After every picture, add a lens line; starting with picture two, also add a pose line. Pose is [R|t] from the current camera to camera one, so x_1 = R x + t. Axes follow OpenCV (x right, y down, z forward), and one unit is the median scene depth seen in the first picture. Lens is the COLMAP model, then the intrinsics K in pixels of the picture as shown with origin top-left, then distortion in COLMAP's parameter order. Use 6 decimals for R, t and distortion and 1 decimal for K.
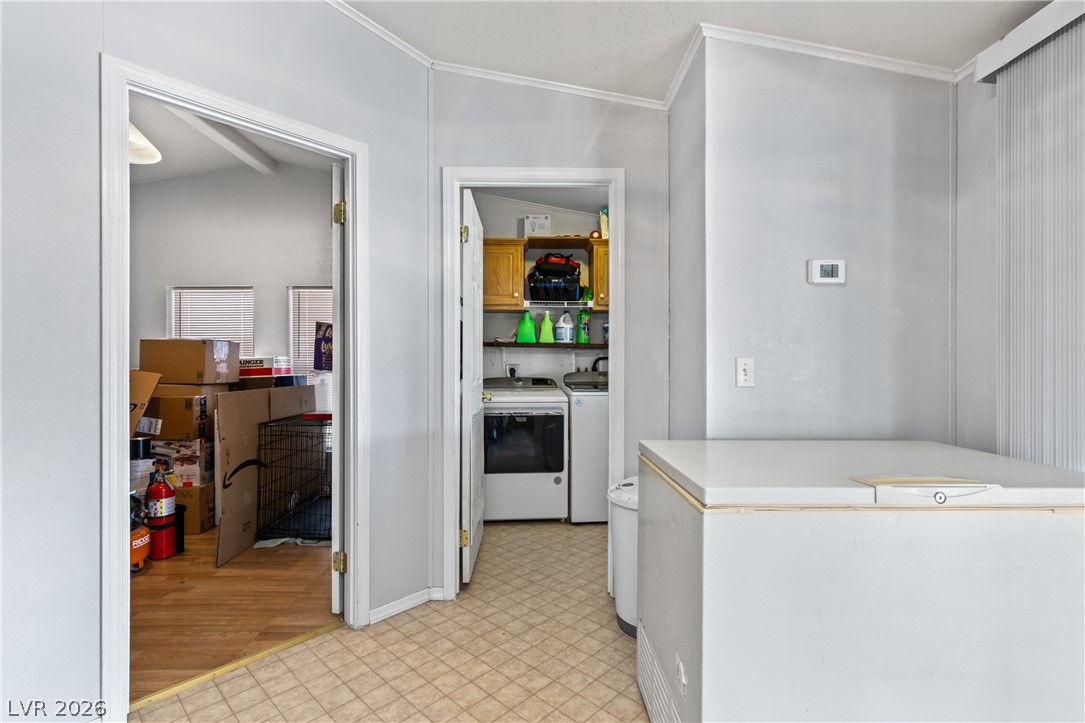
lens RADIAL K [[481.7, 0, 543.5], [0, 481.7, 360.5], [0, 0, 1]] dist [-0.000089, 0.000004]
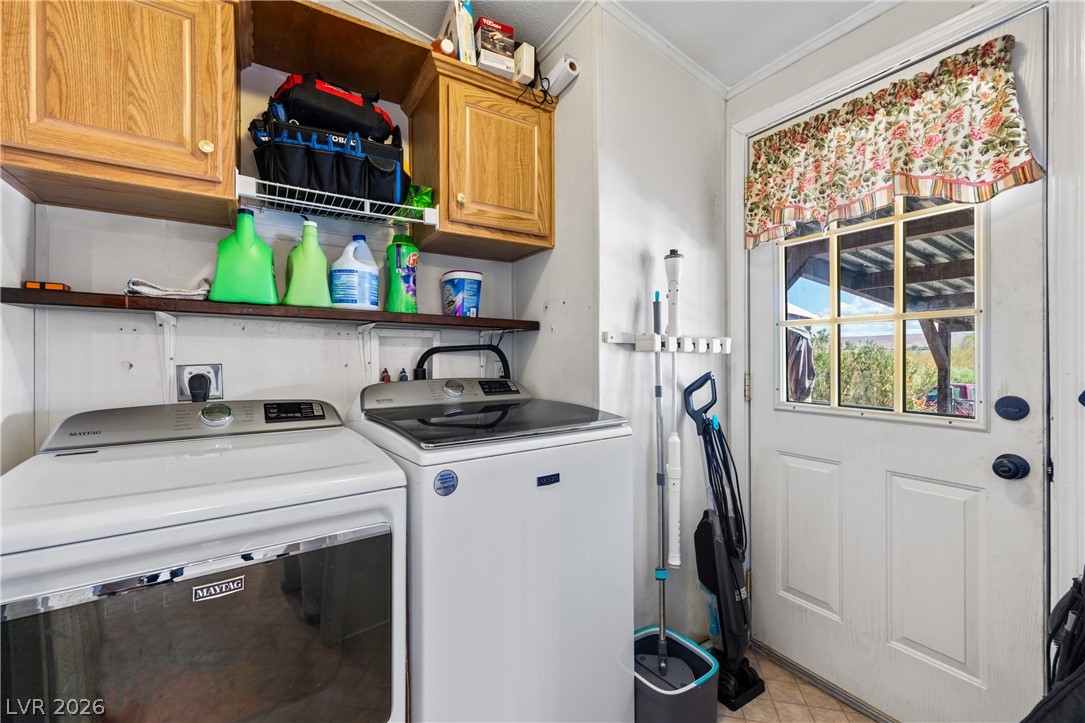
lens RADIAL K [[444.2, 0, 540.7], [0, 444.2, 357.4], [0, 0, 1]] dist [-0.013675, 0.000315]
pose [[0.855085, -0.004000, 0.518472, -0.018299], [0.007463, 0.999962, -0.004593, 0.006021], [-0.518434, 0.007797, 0.855082, 0.613018]]
